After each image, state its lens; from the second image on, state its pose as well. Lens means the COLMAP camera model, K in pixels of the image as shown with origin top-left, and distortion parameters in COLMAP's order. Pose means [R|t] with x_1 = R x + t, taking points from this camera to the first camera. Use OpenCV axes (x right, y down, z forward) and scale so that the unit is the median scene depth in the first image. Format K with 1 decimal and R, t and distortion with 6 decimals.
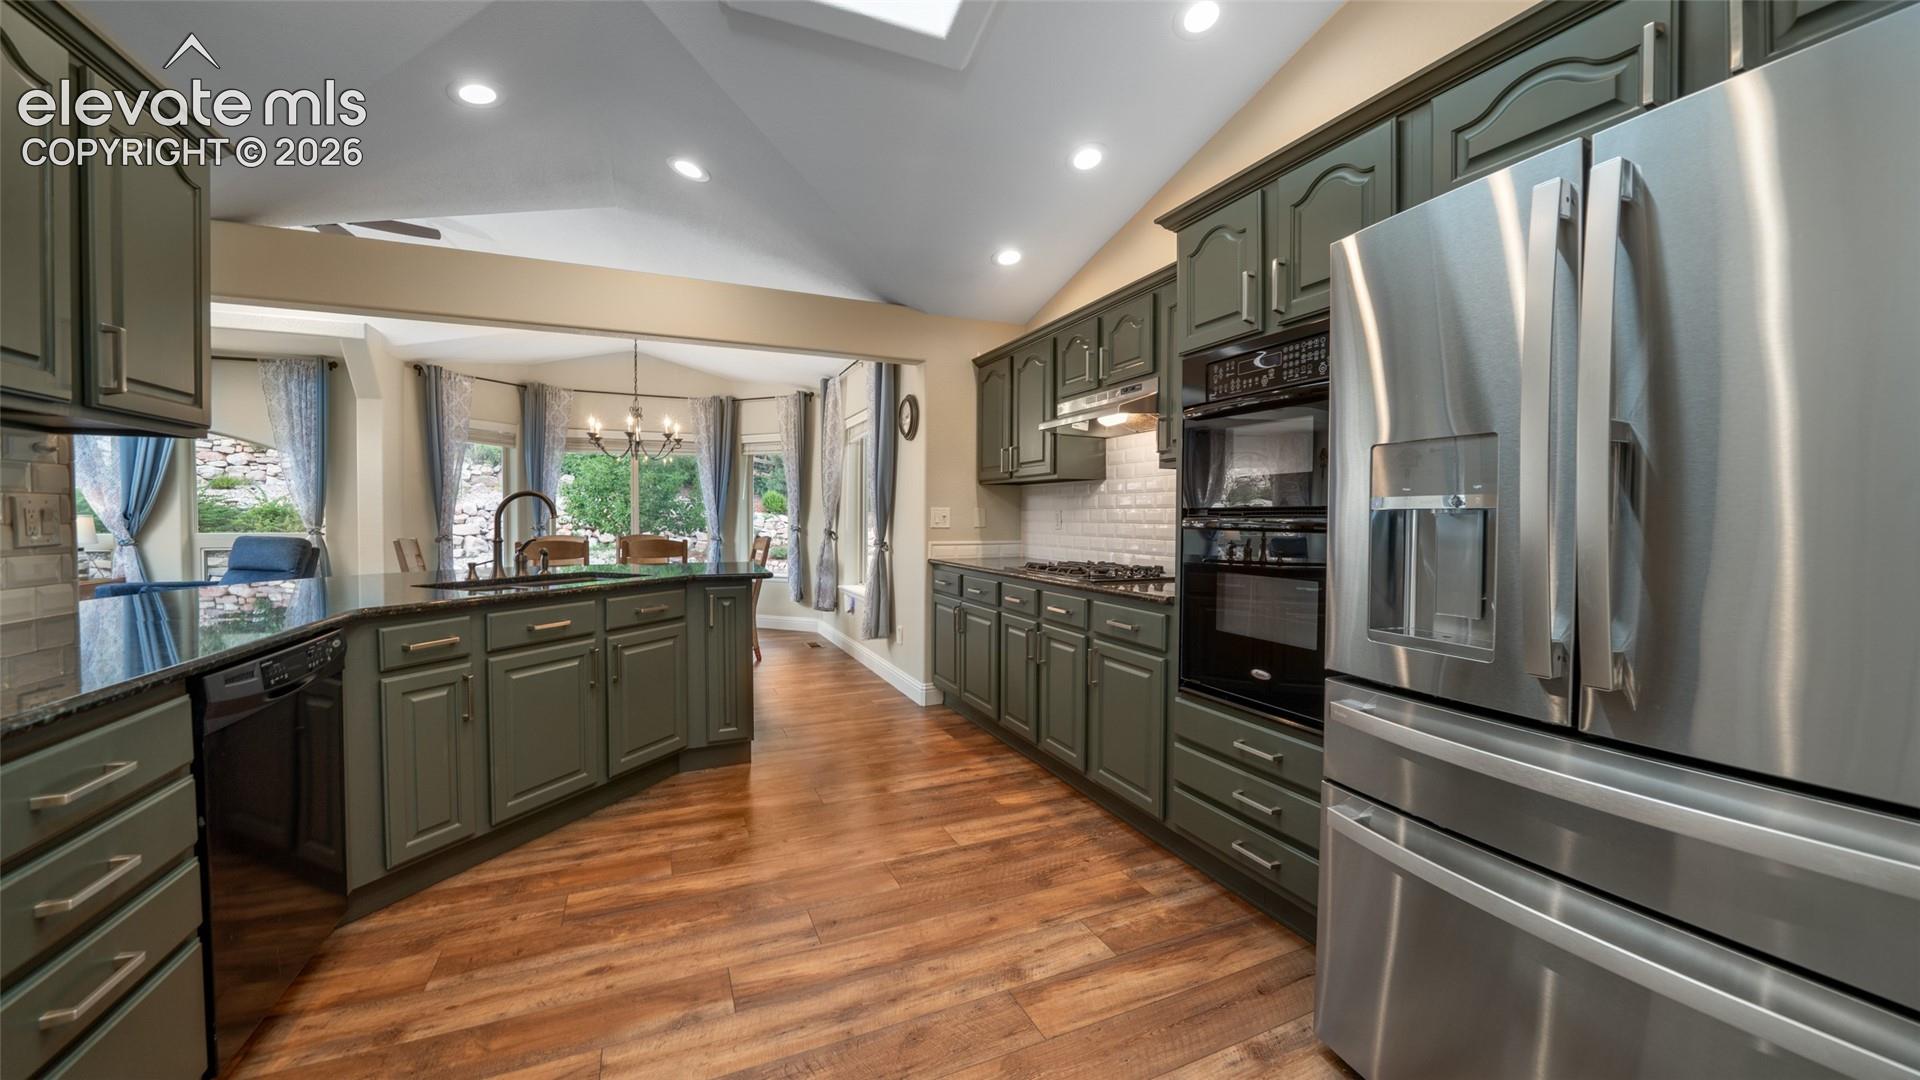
lens RADIAL K [[657.3, 0, 972.4], [0, 657.3, 530.3], [0, 0, 1]] dist [-0.019691, 0.001190]
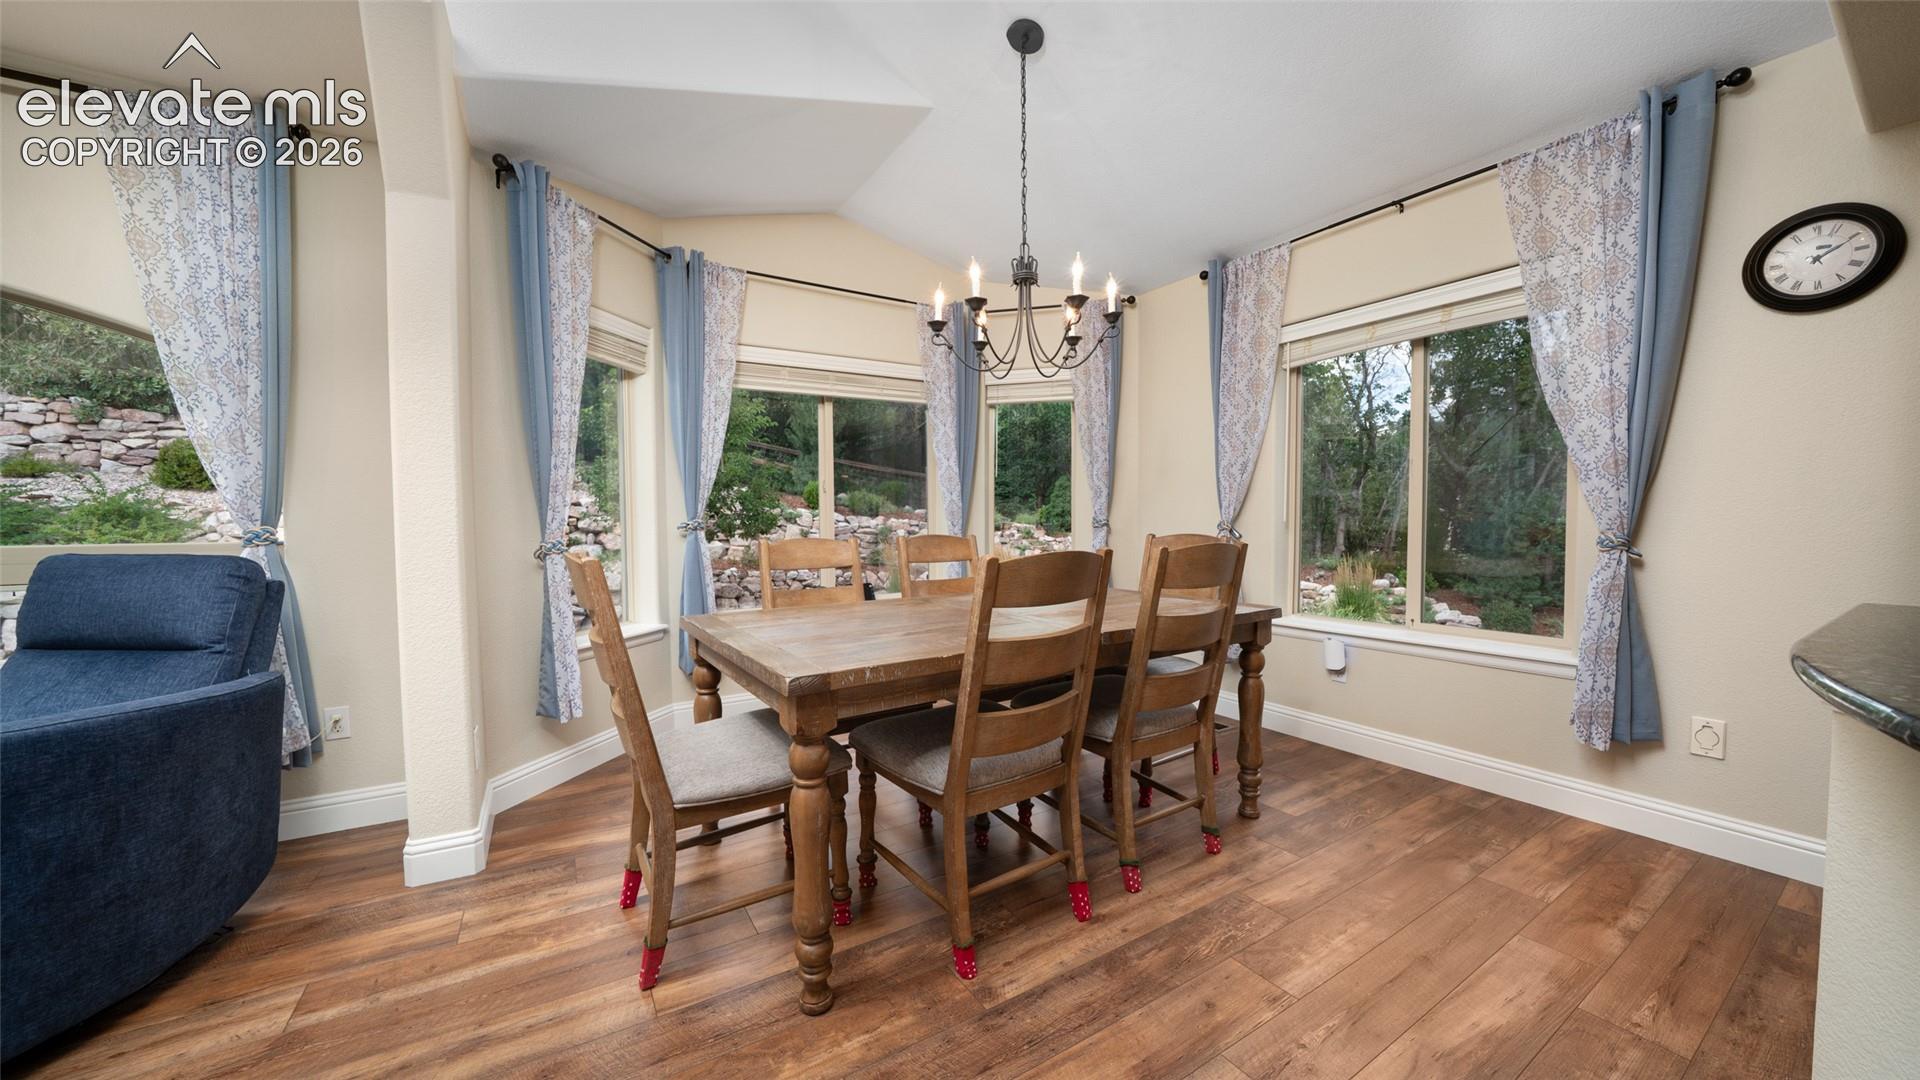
lens RADIAL K [[657.3, 0, 965.4], [0, 657.3, 540.3], [0, 0, 1]] dist [-0.019691, 0.001190]
pose [[0.993972, -0.015566, 0.108525, -0.296087], [0.014345, 0.999825, 0.012020, 0.002535], [-0.108693, -0.010391, 0.994021, 0.261309]]
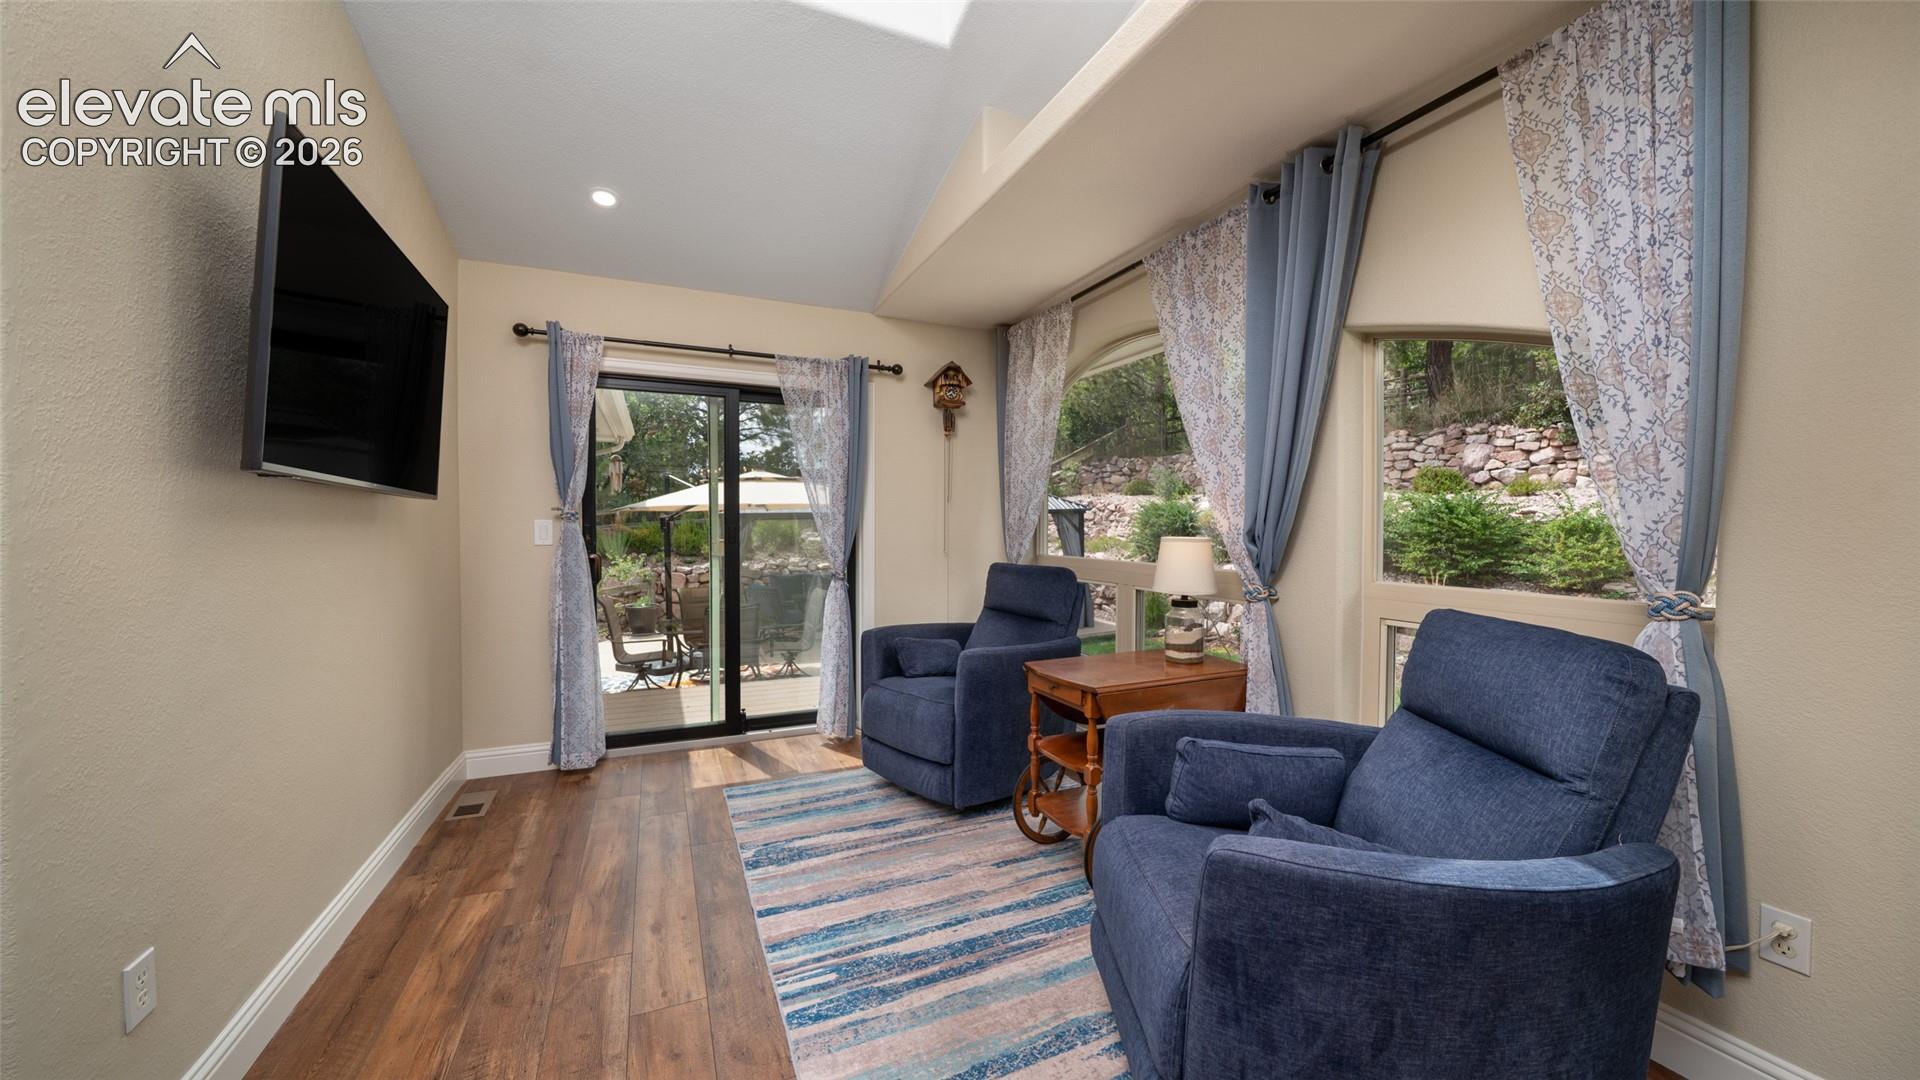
lens RADIAL K [[657.3, 0, 960.0], [0, 657.3, 535.6], [0, 0, 1]] dist [-0.019691, 0.001190]
pose [[-0.034695, 0.014461, -0.999293, -0.355485], [-0.027636, 0.999499, 0.015423, -0.010868], [0.999016, 0.028152, -0.034278, 0.340500]]
